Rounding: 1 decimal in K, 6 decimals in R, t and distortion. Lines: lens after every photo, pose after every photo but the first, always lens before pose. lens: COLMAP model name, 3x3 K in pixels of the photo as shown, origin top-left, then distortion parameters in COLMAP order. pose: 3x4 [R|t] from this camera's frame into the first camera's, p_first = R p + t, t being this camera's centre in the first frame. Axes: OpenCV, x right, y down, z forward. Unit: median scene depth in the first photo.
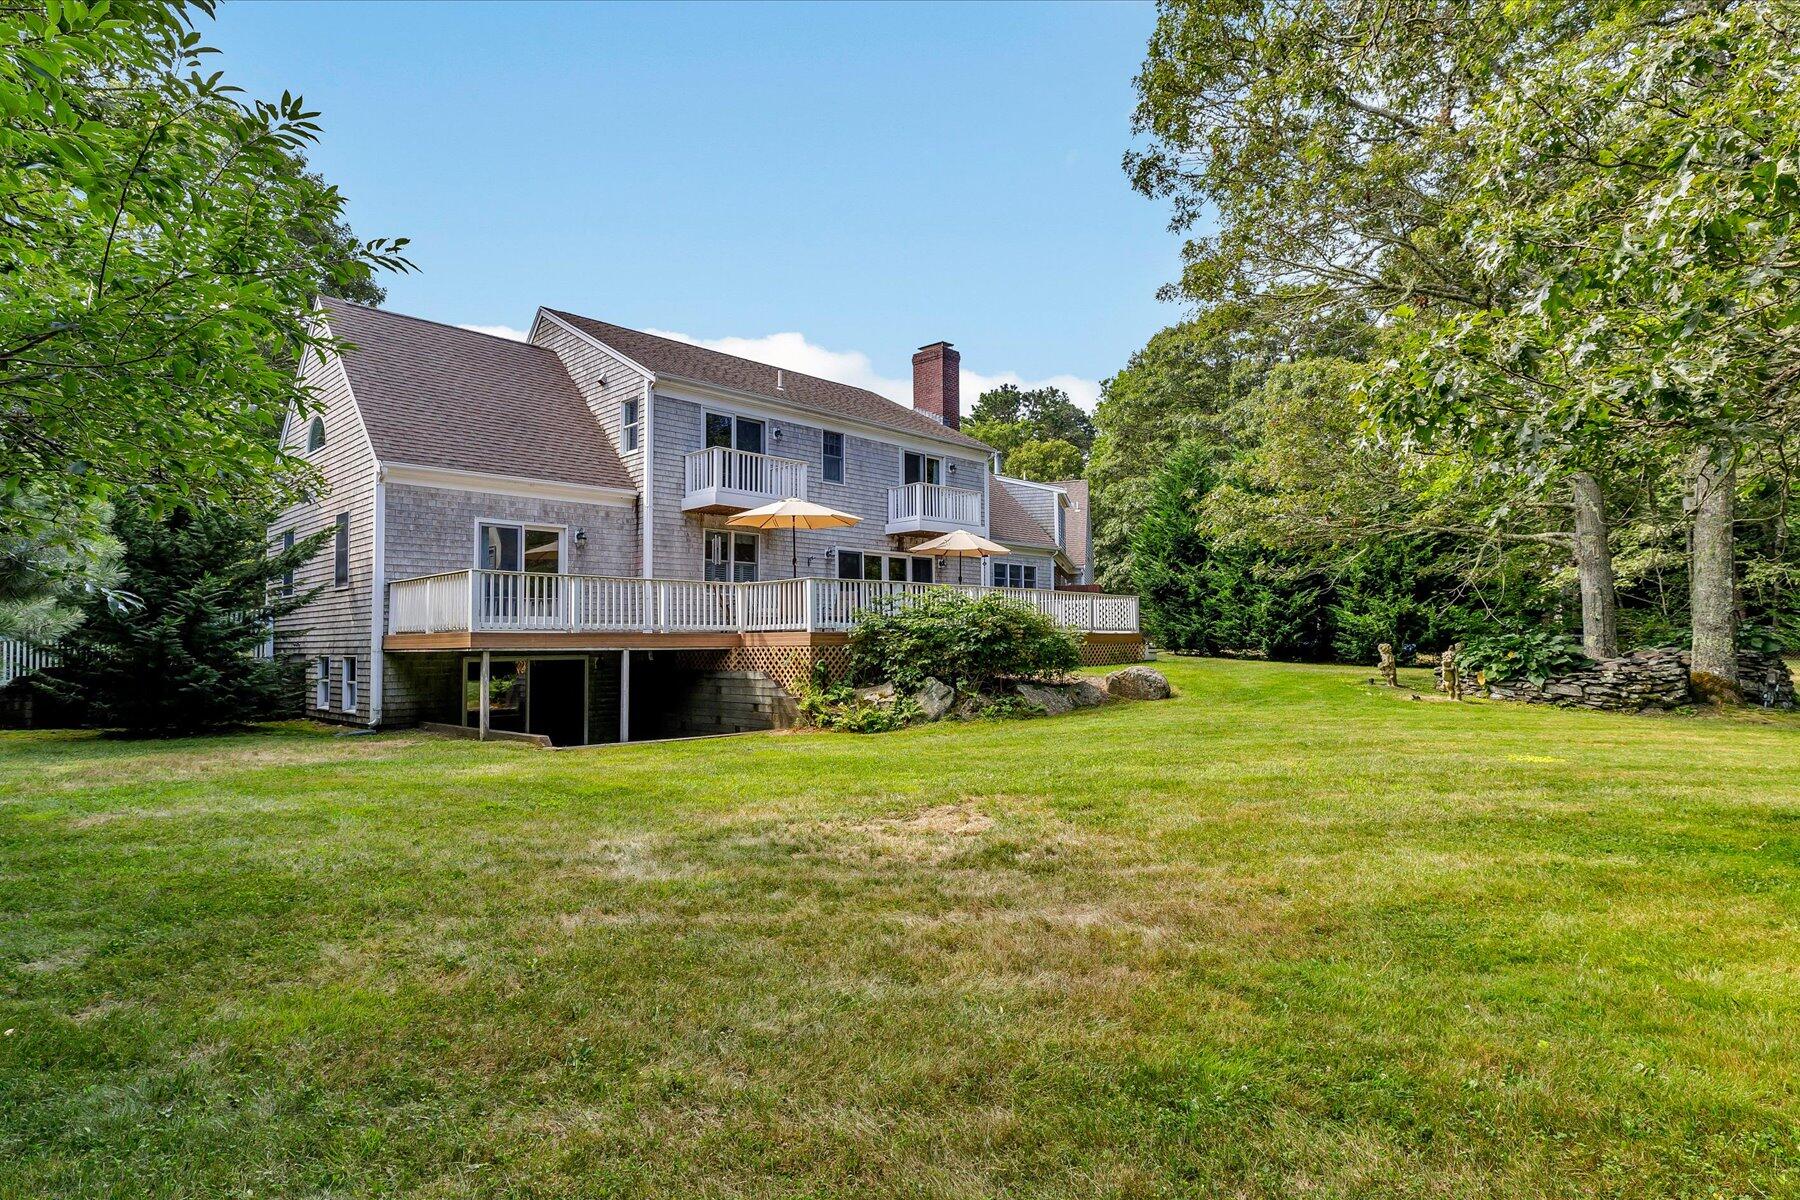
lens RADIAL K [[936.2, 0, 900.0], [0, 936.2, 600.0], [0, 0, 1]] dist [0.003544, 0.000073]
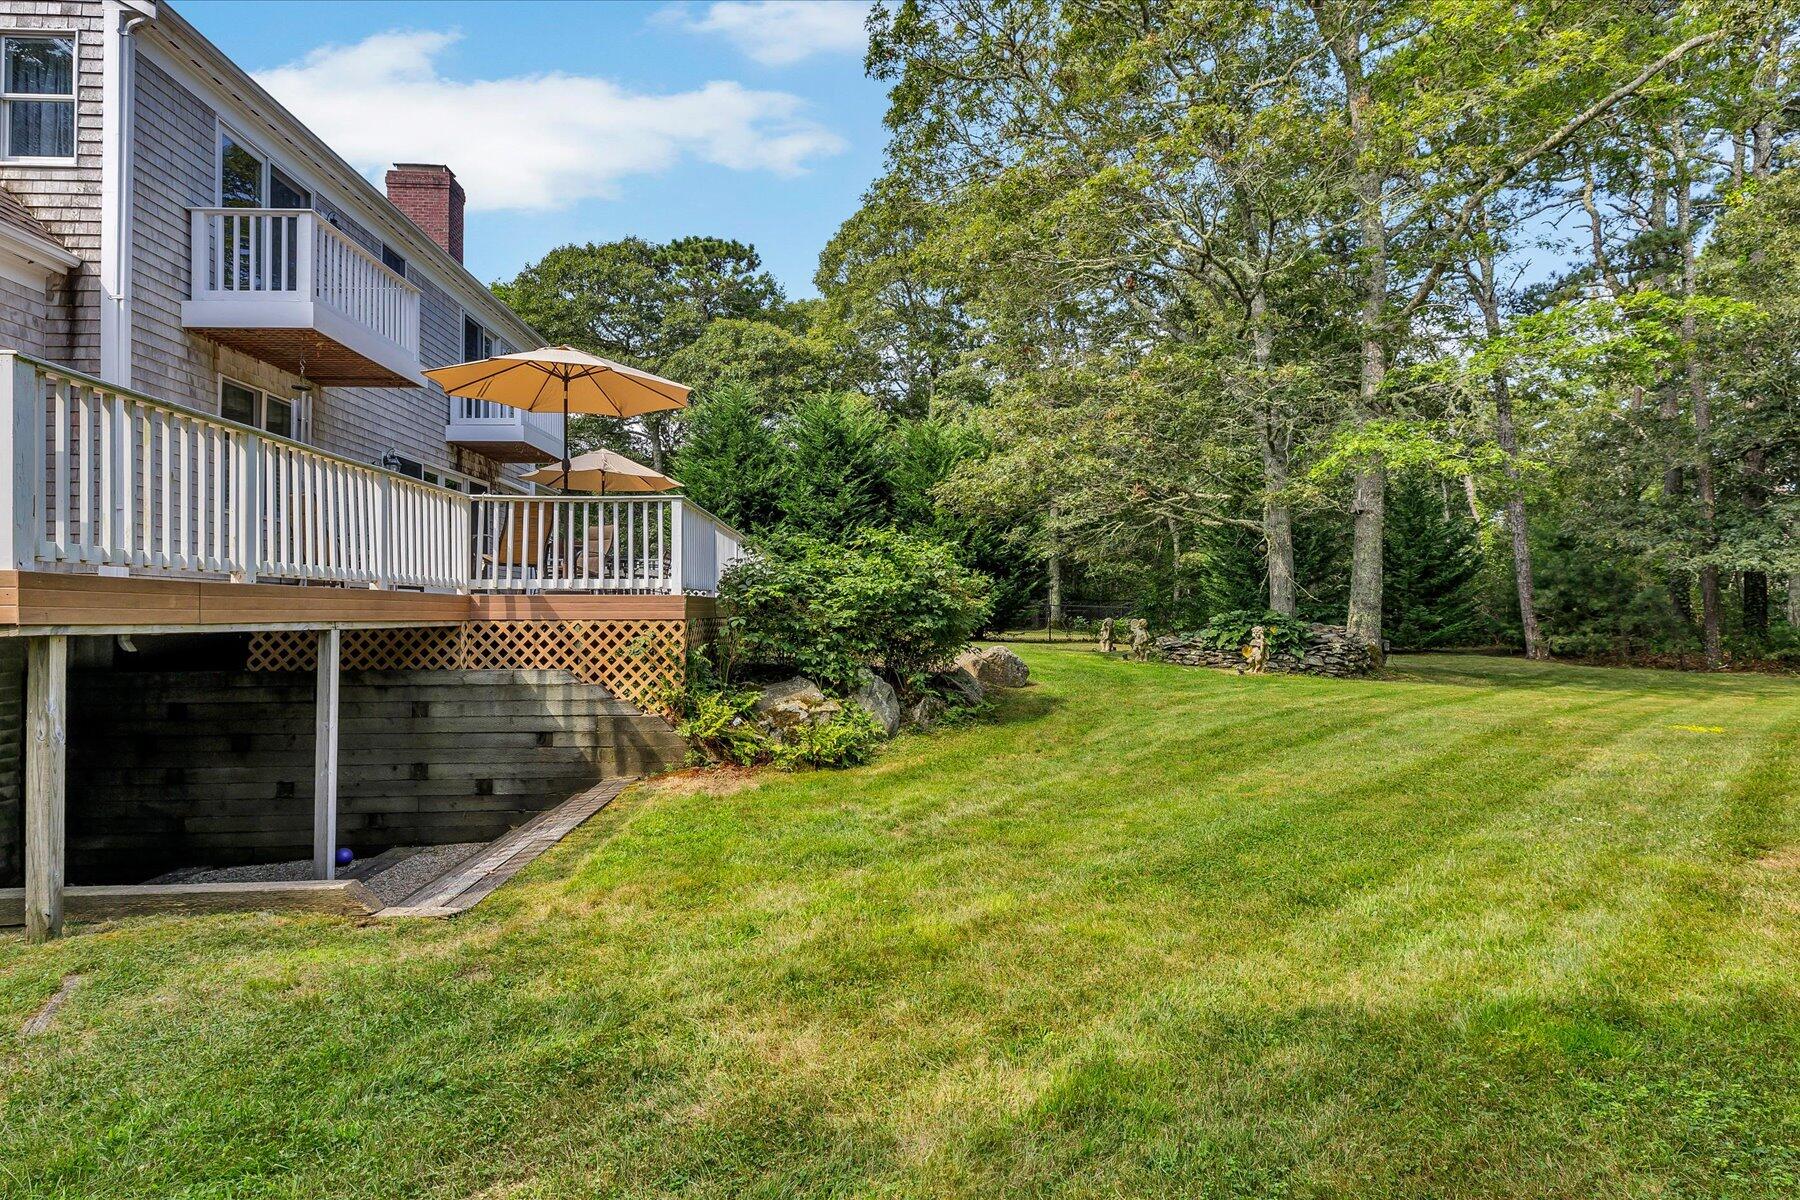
lens RADIAL K [[962.4, 0, 900.0], [0, 962.4, 600.0], [0, 0, 1]] dist [-0.002174, 0.000358]
pose [[0.676539, 0.017377, 0.736202, -0.423959], [-0.038574, 0.999185, 0.011863, 0.025203], [-0.735396, -0.036425, 0.676658, 0.515937]]
